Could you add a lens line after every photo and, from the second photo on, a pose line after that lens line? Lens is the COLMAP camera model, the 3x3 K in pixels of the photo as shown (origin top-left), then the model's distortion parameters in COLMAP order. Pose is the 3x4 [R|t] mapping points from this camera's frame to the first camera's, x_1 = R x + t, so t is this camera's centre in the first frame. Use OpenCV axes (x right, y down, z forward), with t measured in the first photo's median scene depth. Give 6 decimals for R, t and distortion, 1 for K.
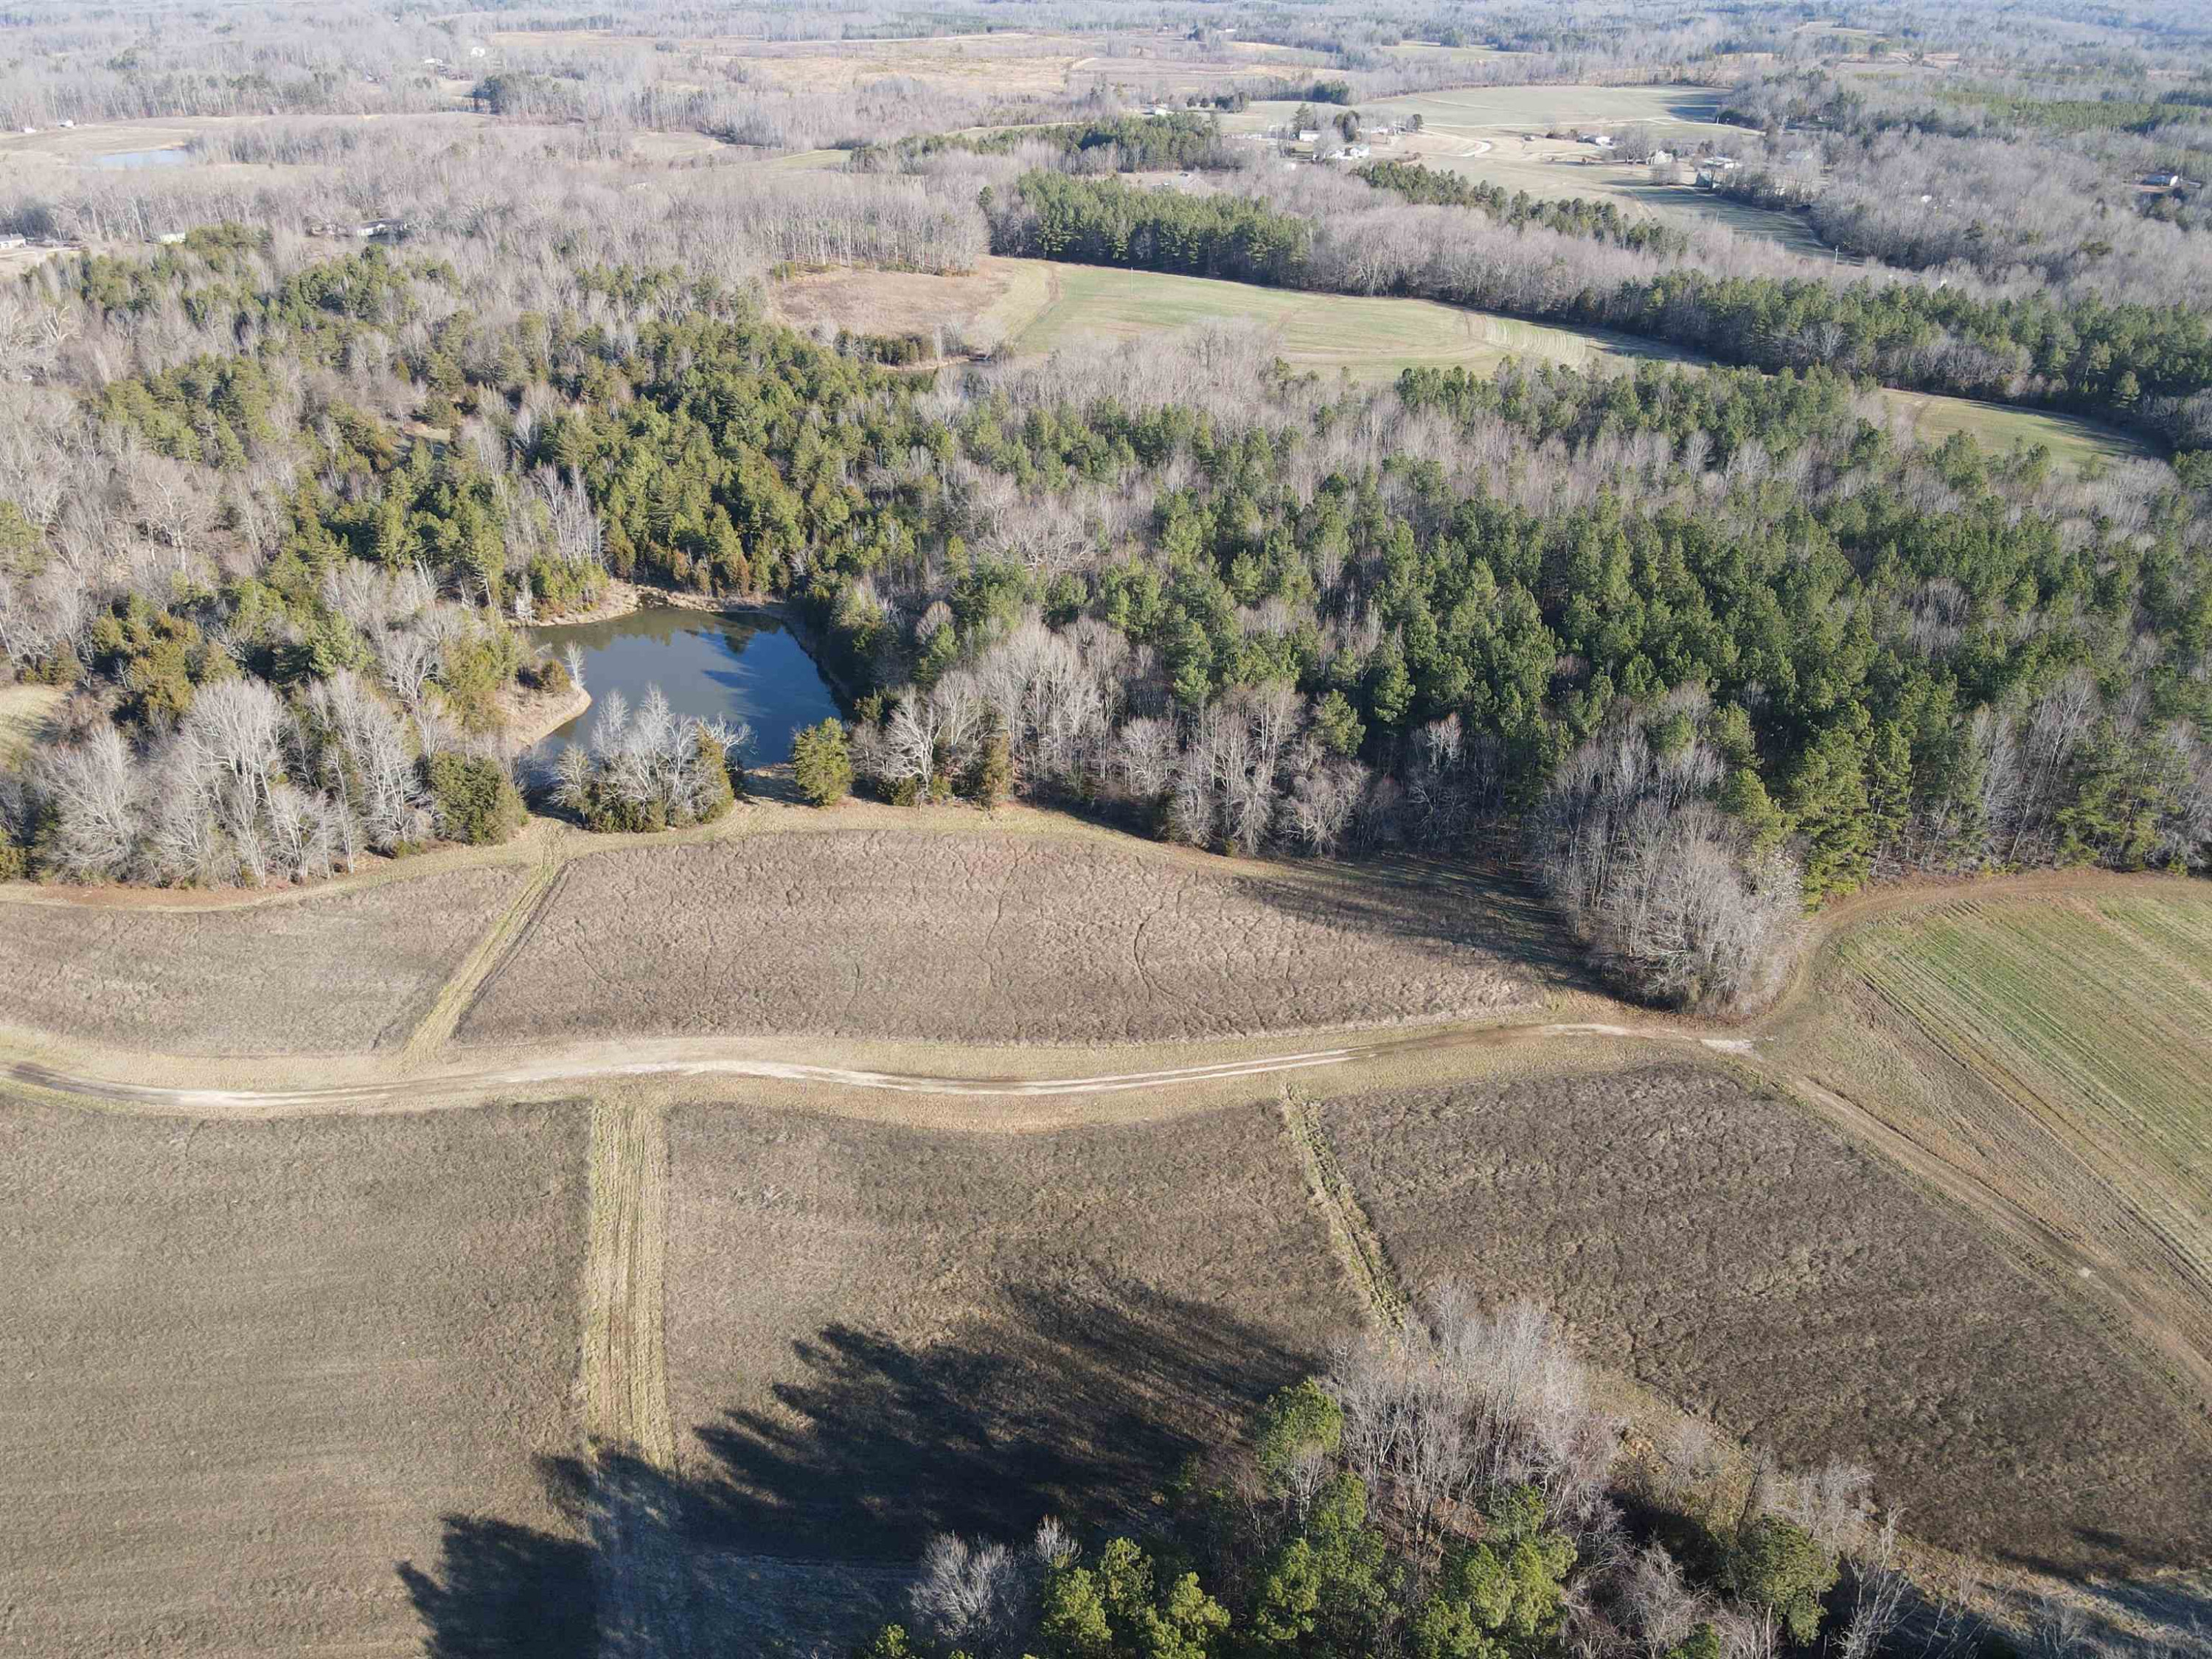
lens RADIAL K [[1611.2, 0, 1106.0], [0, 1611.2, 829.5], [0, 0, 1]] dist [0.012076, 0.001195]
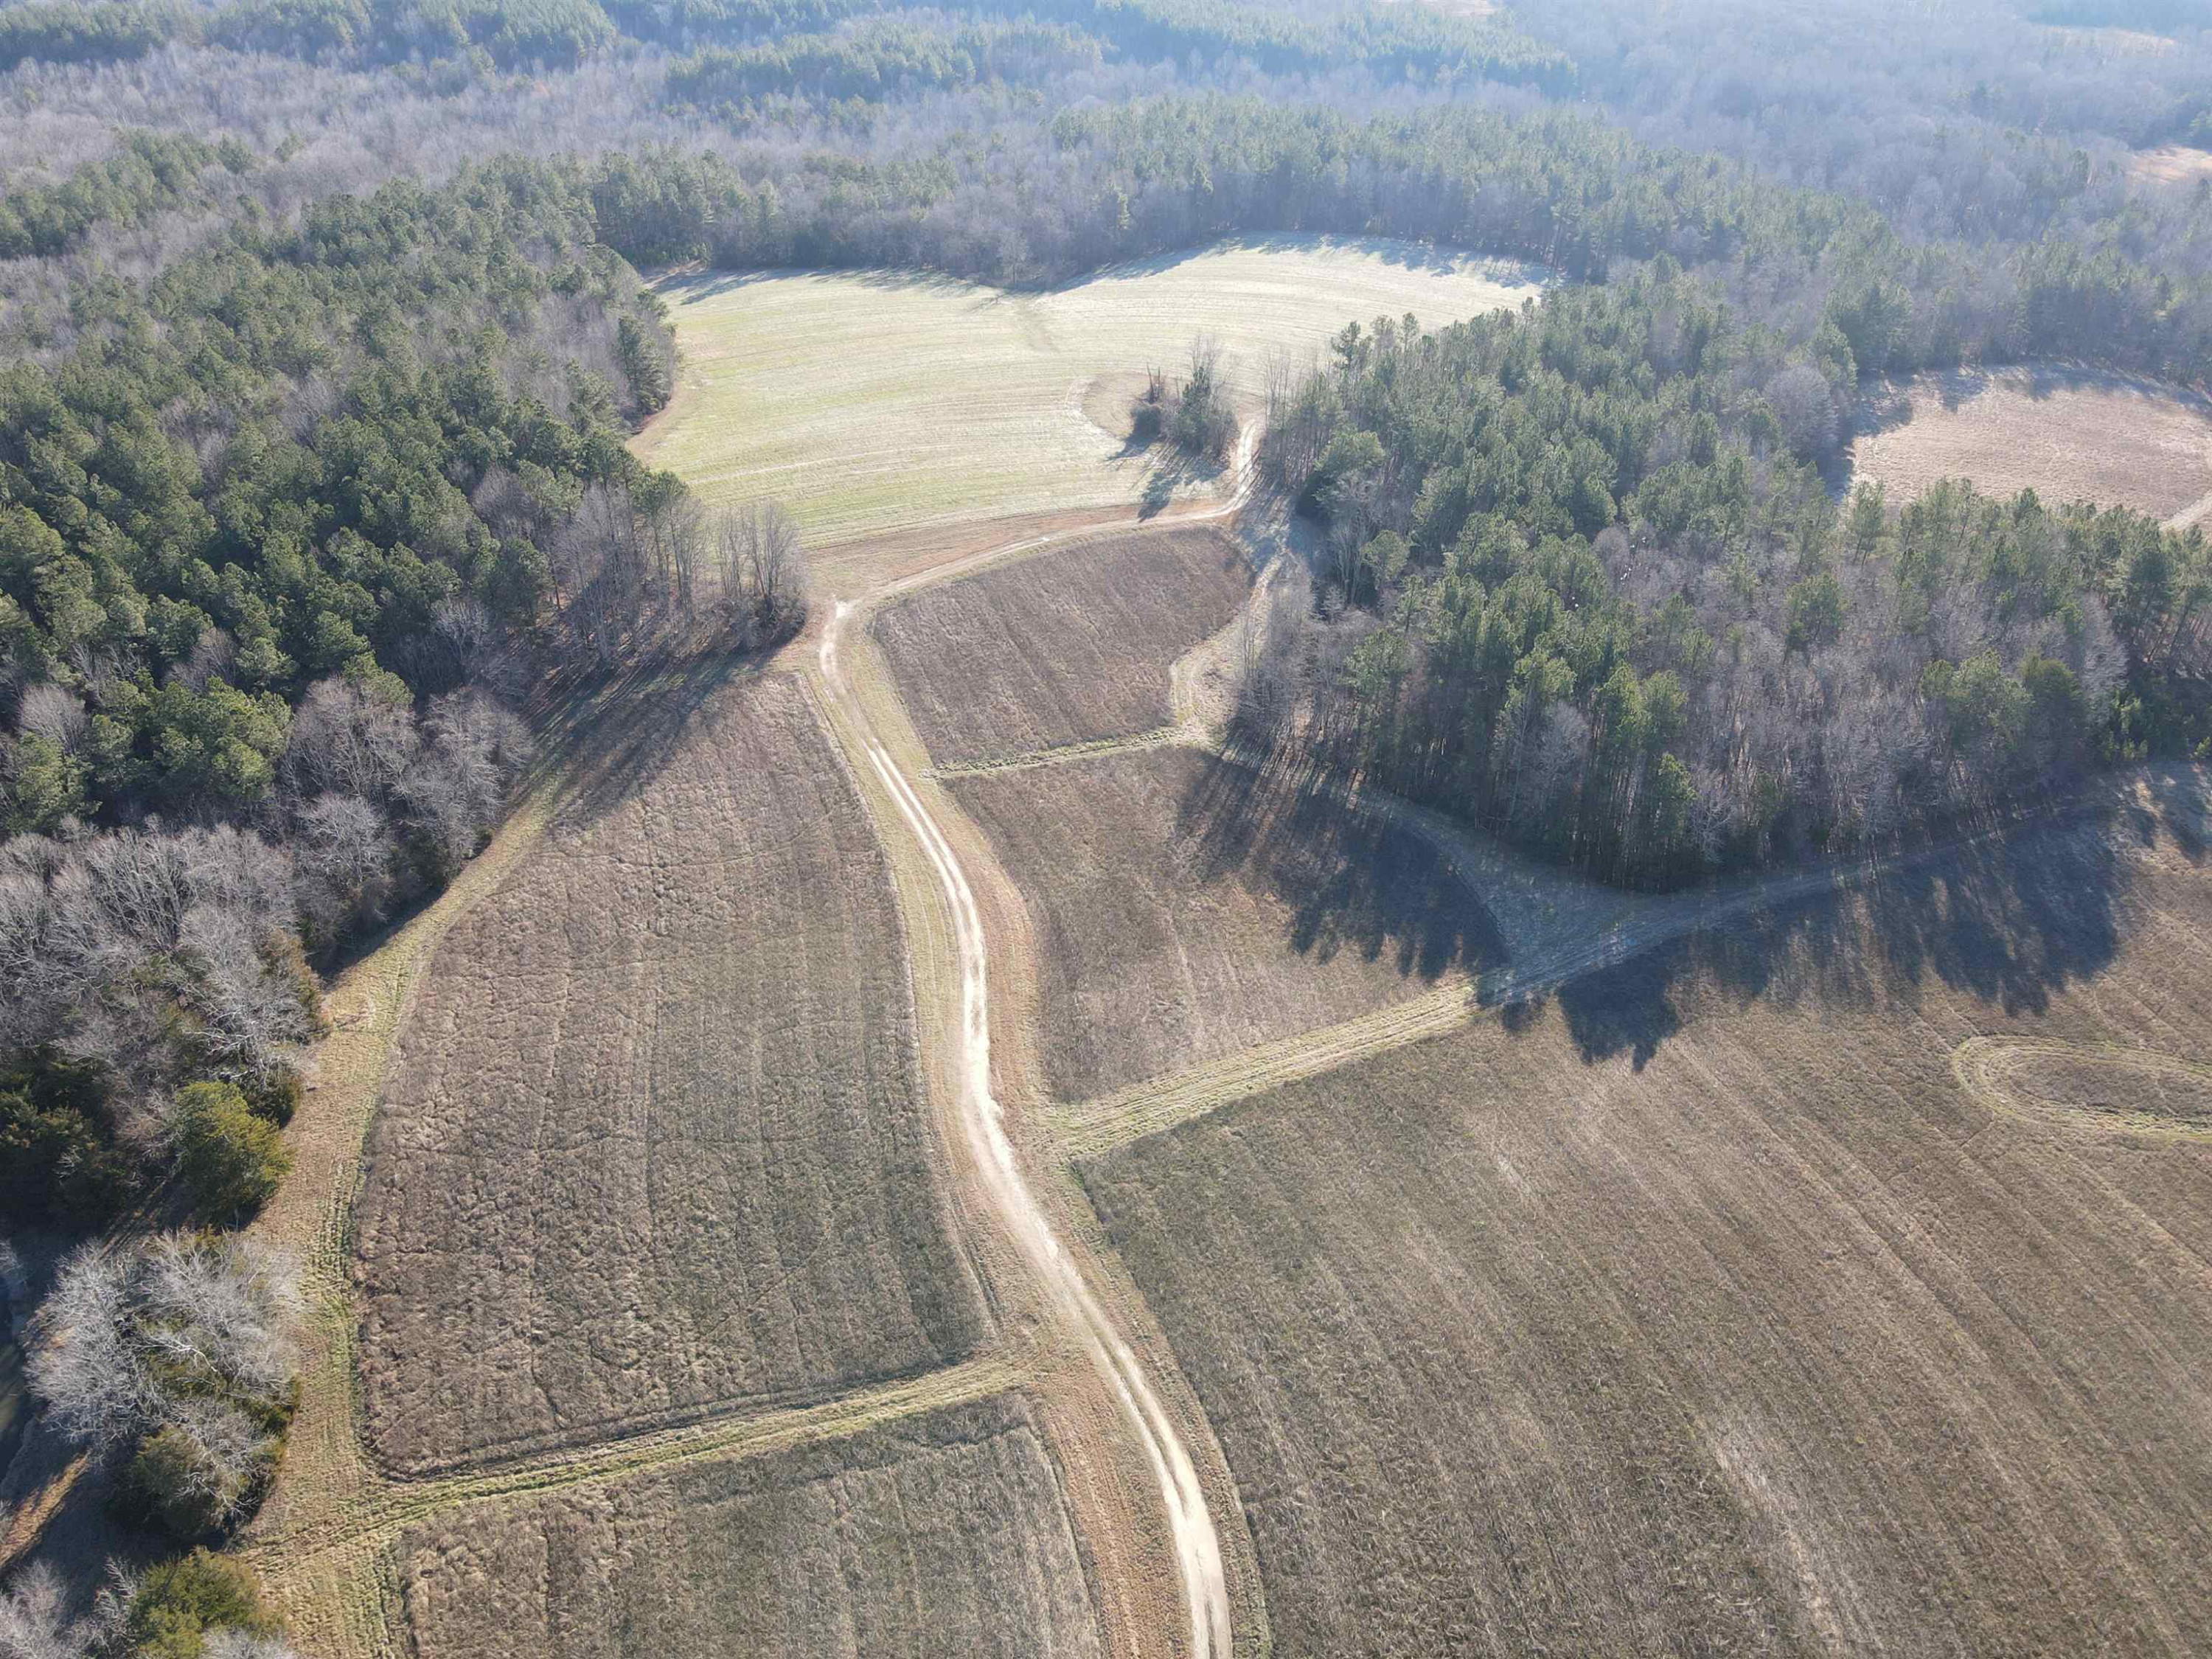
lens RADIAL K [[1619.5, 0, 1103.4], [0, 1619.5, 826.0], [0, 0, 1]] dist [-0.001053, 0.023568]
pose [[-0.202581, -0.531293, 0.822611, -0.443017], [0.466774, 0.686071, 0.558058, -0.201789], [-0.860861, 0.497026, 0.109009, 0.383304]]
